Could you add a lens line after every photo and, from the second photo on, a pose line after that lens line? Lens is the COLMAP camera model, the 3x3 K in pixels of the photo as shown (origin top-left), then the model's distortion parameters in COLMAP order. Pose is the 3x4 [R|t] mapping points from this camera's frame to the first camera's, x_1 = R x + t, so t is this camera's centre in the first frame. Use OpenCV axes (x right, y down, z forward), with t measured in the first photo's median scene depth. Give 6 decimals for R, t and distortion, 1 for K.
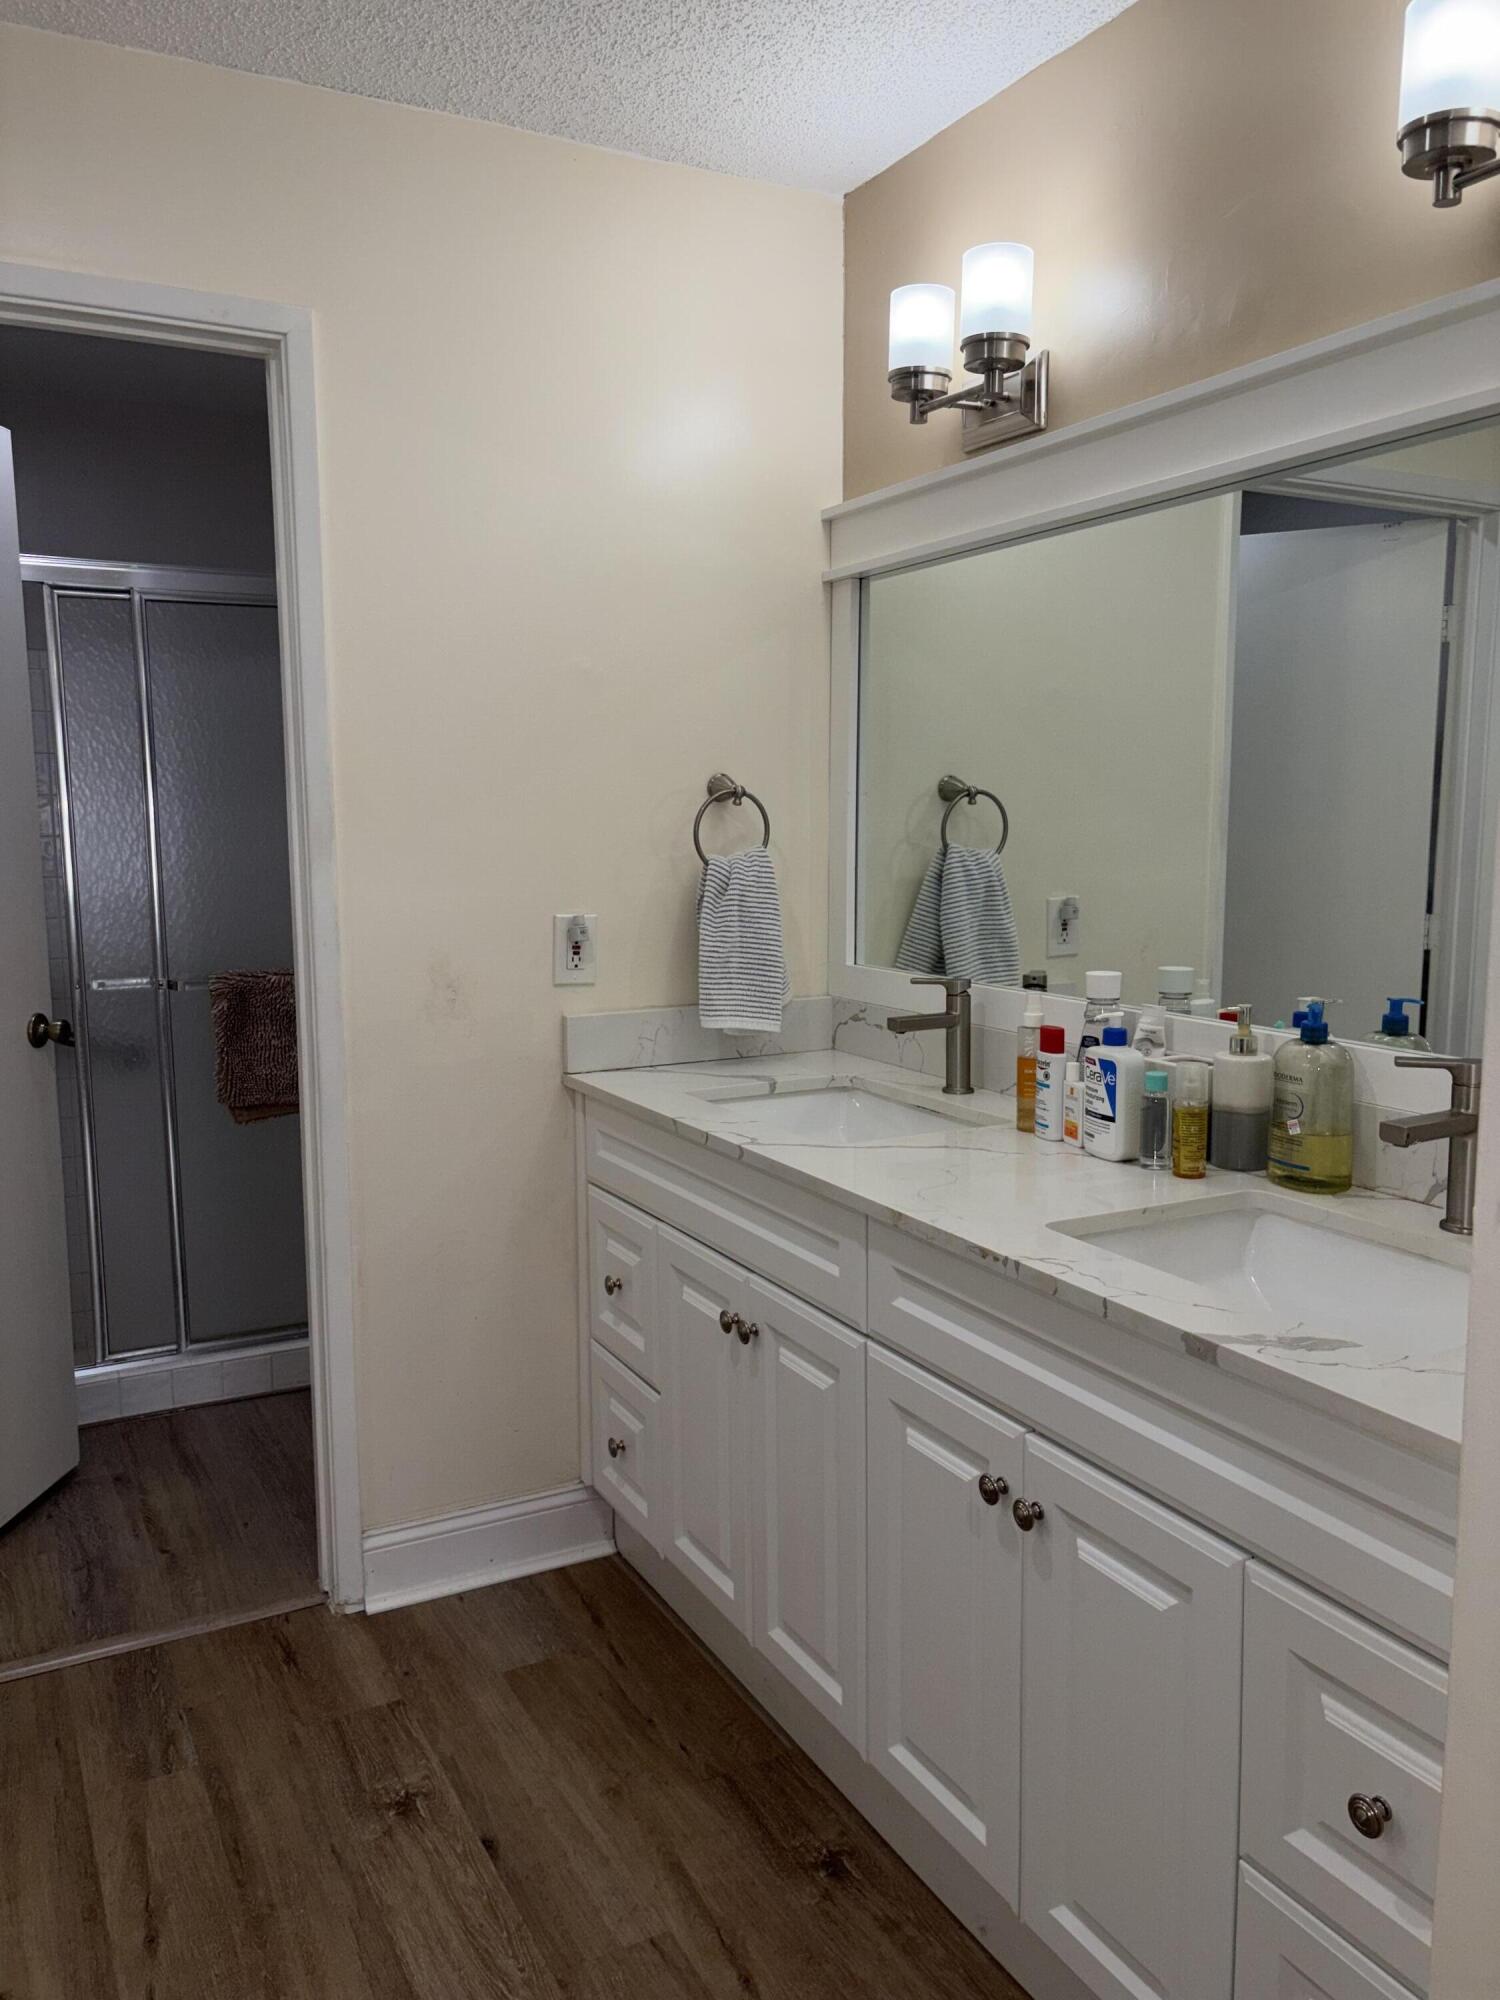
lens RADIAL K [[1546.9, 0, 745.2], [0, 1546.9, 1006.6], [0, 0, 1]] dist [0.104209, -0.115623]
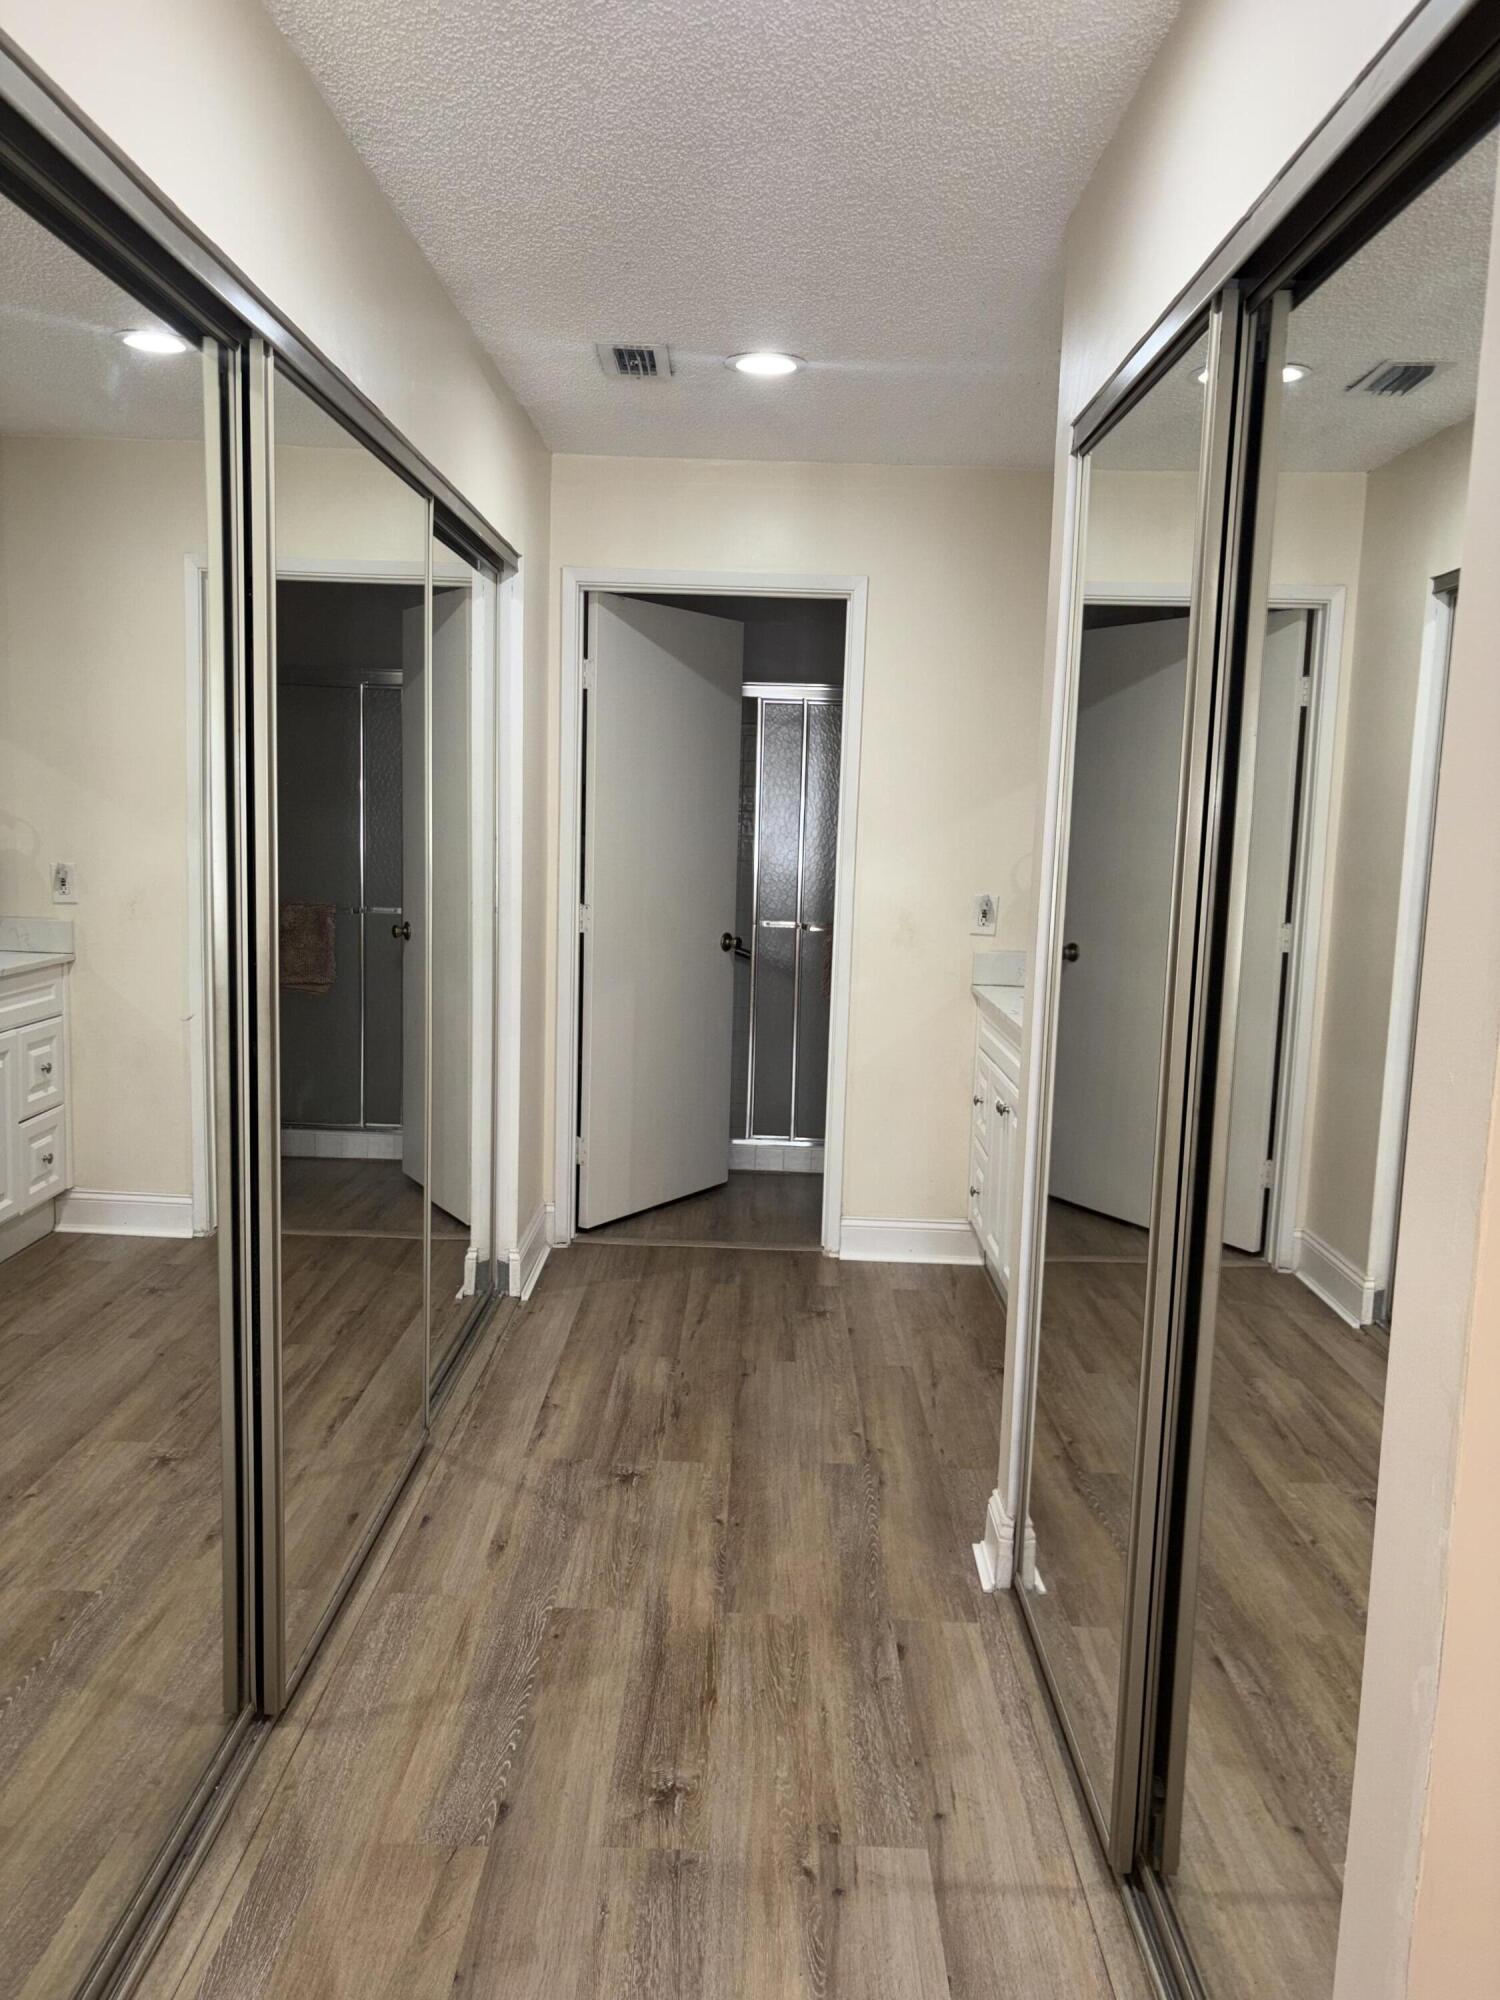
lens RADIAL K [[1518.0, 0, 750.0], [0, 1518.0, 1000.0], [0, 0, 1]] dist [0.006108, -0.007113]
pose [[0.882053, 0.091819, -0.462117, 0.465259], [-0.096810, 0.995218, 0.012959, 0.064340], [0.461097, 0.033307, 0.886724, -0.654353]]
